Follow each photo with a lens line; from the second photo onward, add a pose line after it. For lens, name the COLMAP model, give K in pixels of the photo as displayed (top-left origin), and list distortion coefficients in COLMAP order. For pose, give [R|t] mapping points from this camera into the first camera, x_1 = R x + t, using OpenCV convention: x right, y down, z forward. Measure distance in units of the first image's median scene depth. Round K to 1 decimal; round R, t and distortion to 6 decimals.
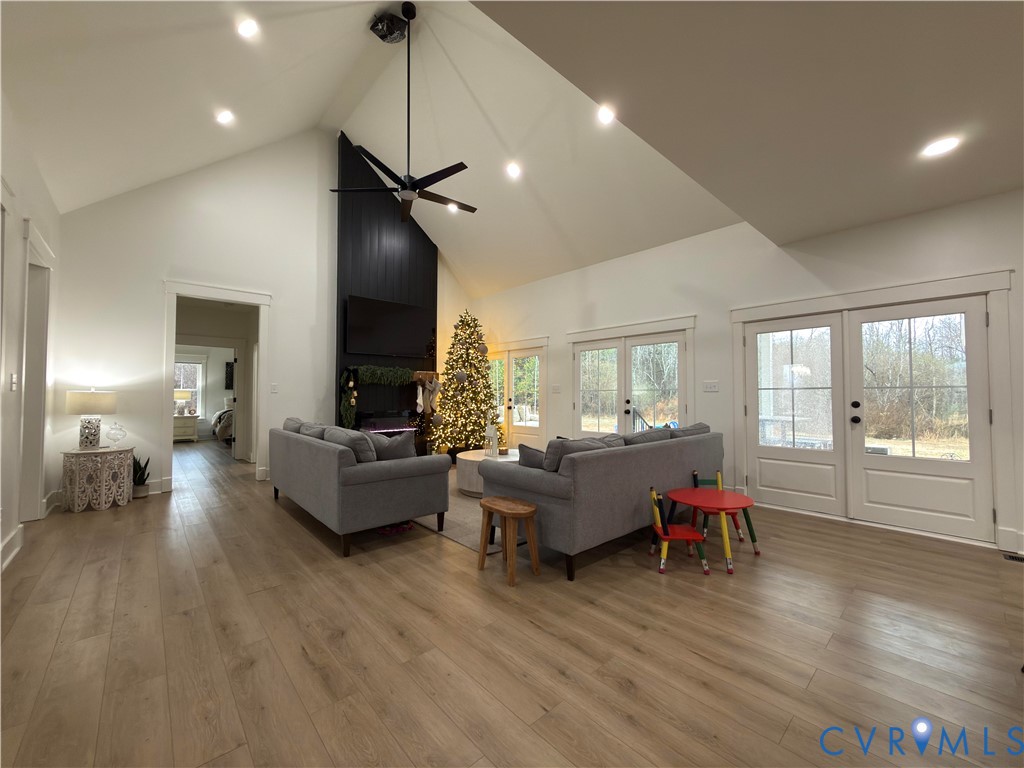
lens RADIAL K [[408.6, 0, 512.0], [0, 408.6, 384.0], [0, 0, 1]] dist [-0.002416, -0.000067]
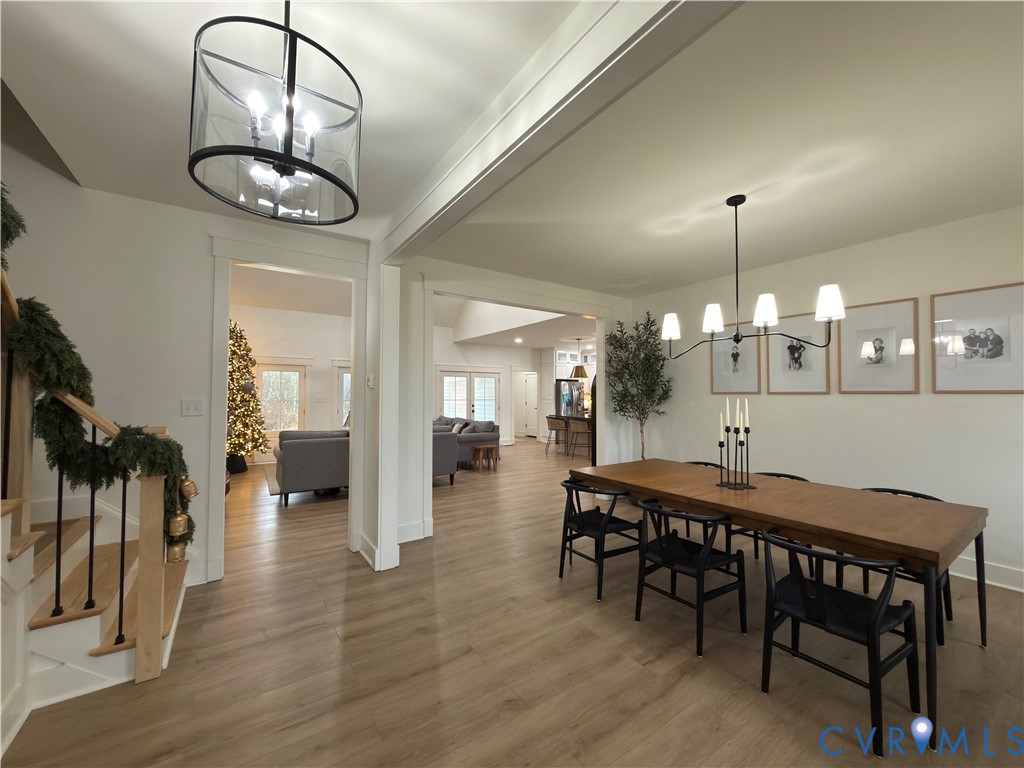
lens RADIAL K [[408.6, 0, 512.0], [0, 408.6, 384.0], [0, 0, 1]] dist [-0.002416, -0.000067]
pose [[0.135391, 0.034142, 0.990204, -2.228530], [-0.025940, 0.999186, -0.030905, -0.023120], [-0.990453, -0.021502, 0.136167, 0.396371]]
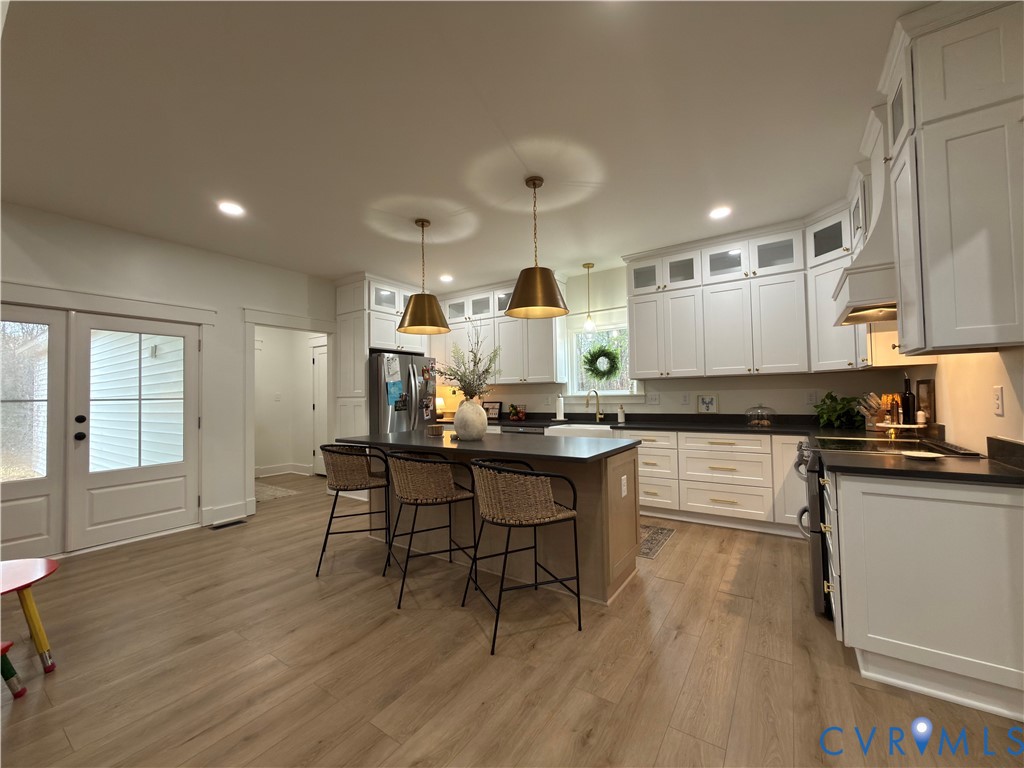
lens RADIAL K [[408.6, 0, 512.0], [0, 408.6, 384.0], [0, 0, 1]] dist [-0.002416, -0.000067]
pose [[-0.231089, 0.039884, 0.972115, -0.267987], [-0.003054, 0.999125, -0.041718, 0.009546], [-0.972928, -0.012609, -0.230765, 0.338011]]
